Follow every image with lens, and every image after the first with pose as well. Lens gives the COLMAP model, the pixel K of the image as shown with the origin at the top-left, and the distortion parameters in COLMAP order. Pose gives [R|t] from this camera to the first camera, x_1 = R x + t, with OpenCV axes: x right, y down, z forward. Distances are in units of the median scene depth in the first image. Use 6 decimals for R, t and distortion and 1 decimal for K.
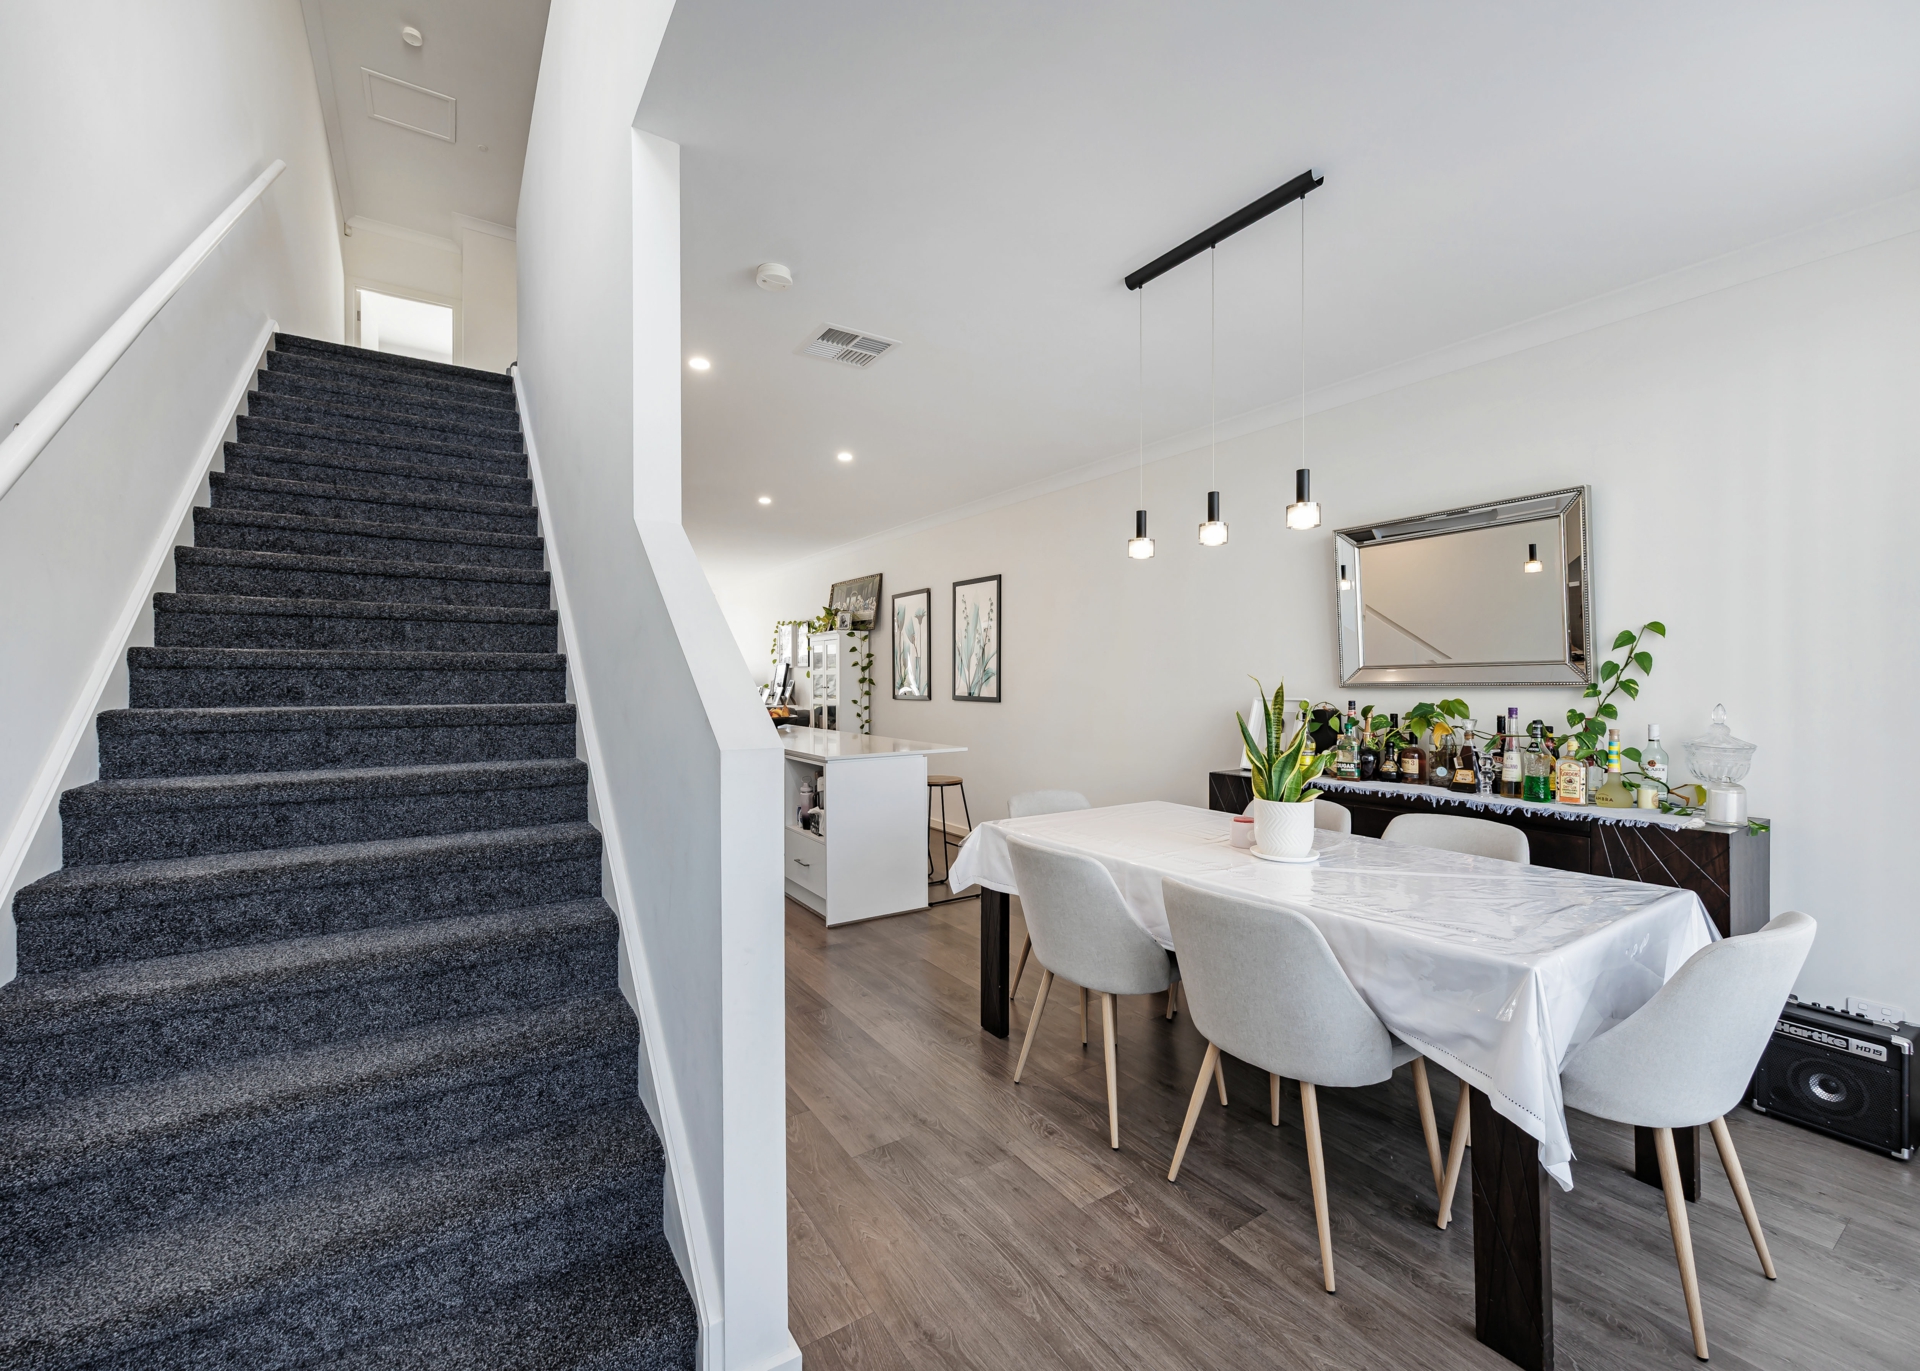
lens RADIAL K [[788.5, 0, 949.0], [0, 788.5, 679.8], [0, 0, 1]] dist [0.004178, -0.000351]
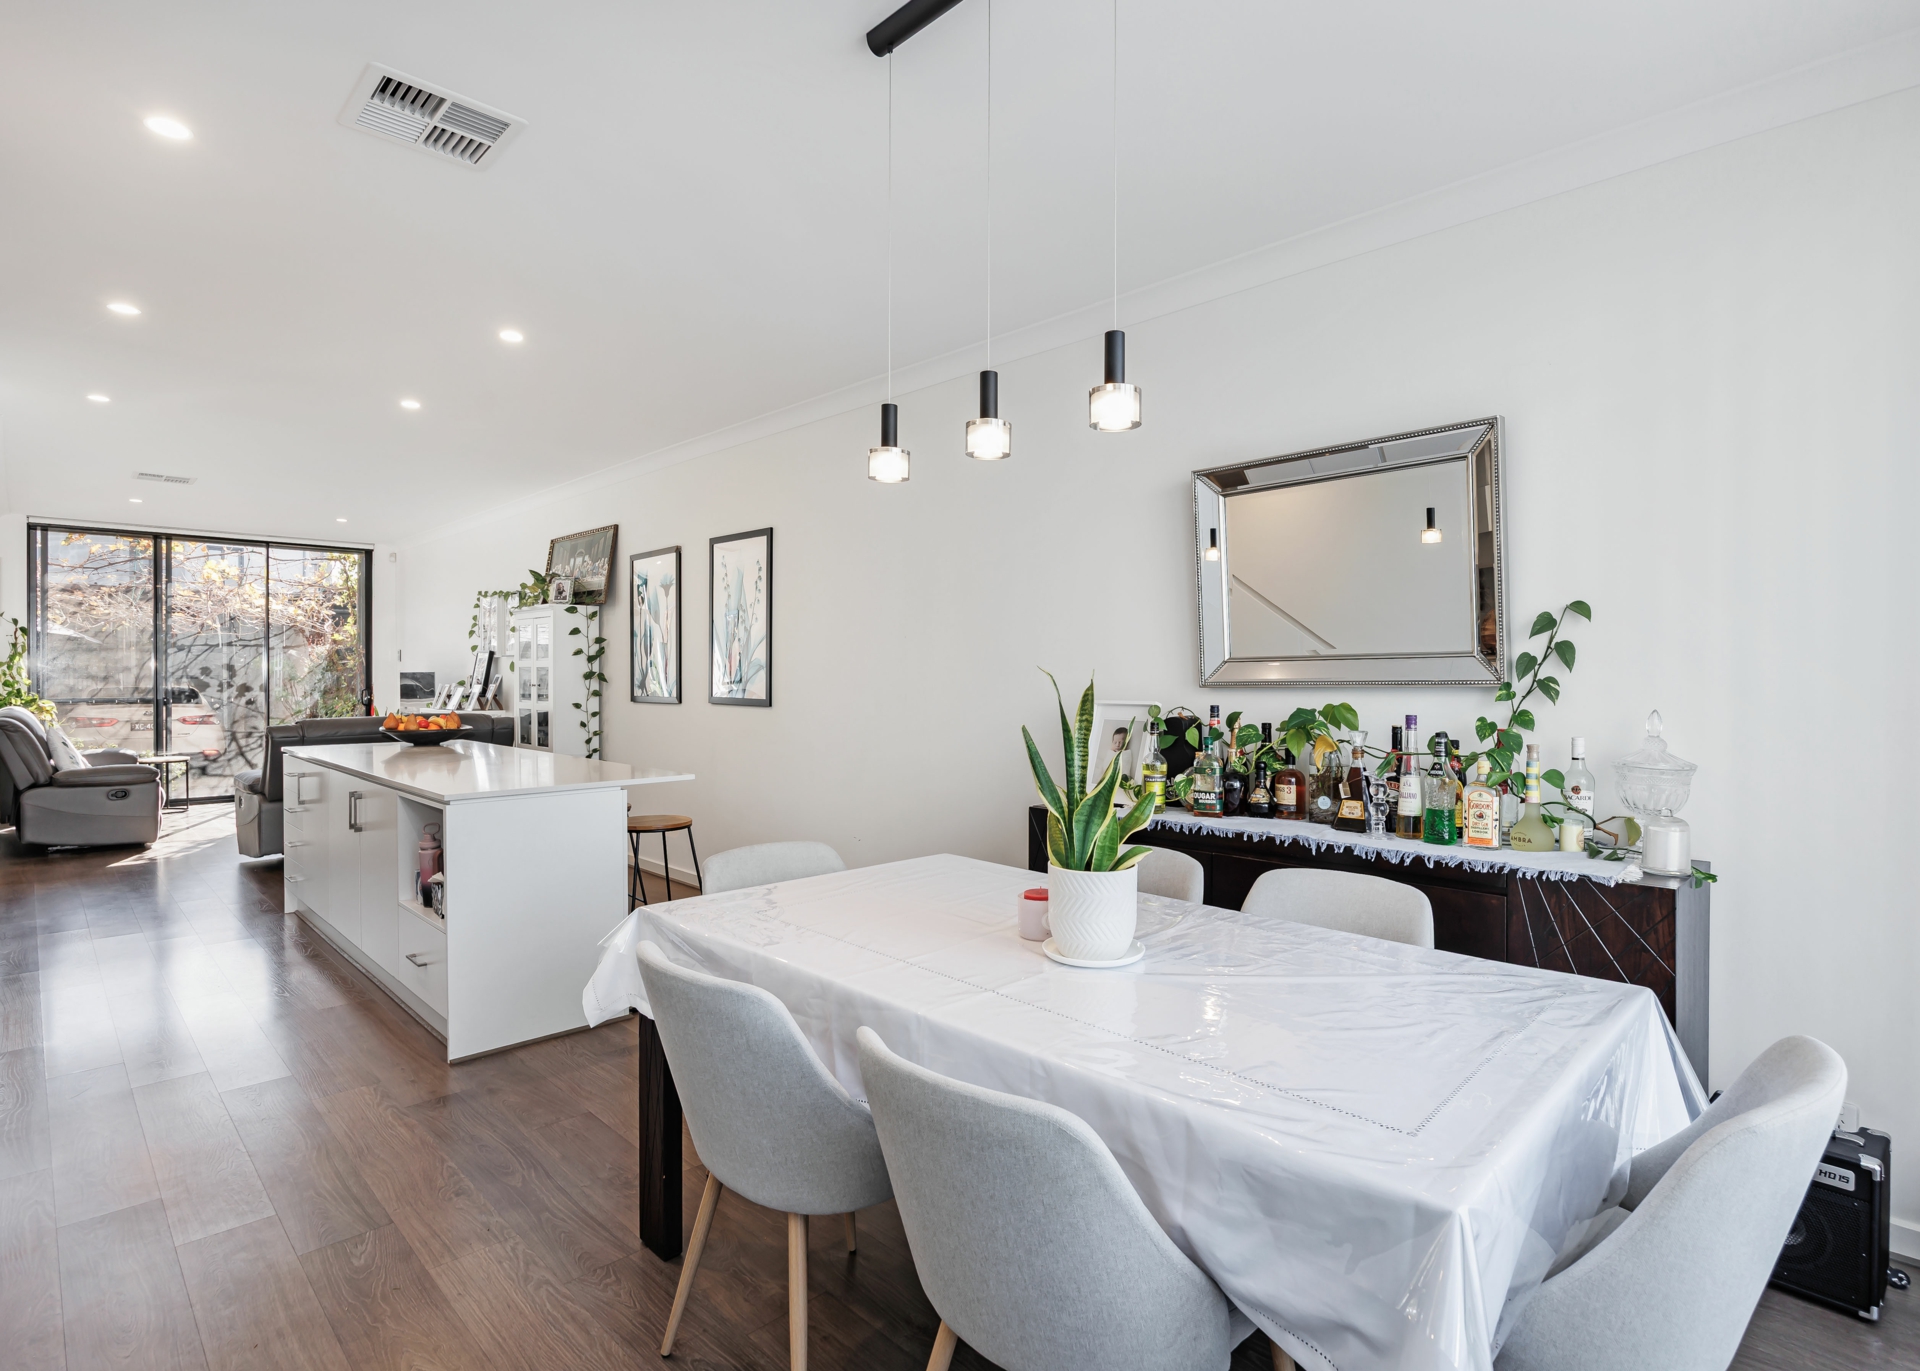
lens RADIAL K [[996.2, 0, 968.1], [0, 996.2, 676.5], [0, 0, 1]] dist [-0.004503, 0.000820]
pose [[0.978650, 0.004093, 0.205492, 0.120909], [-0.004168, 0.999991, -0.000068, 0.001209], [-0.205491, -0.000790, 0.978659, 0.180171]]
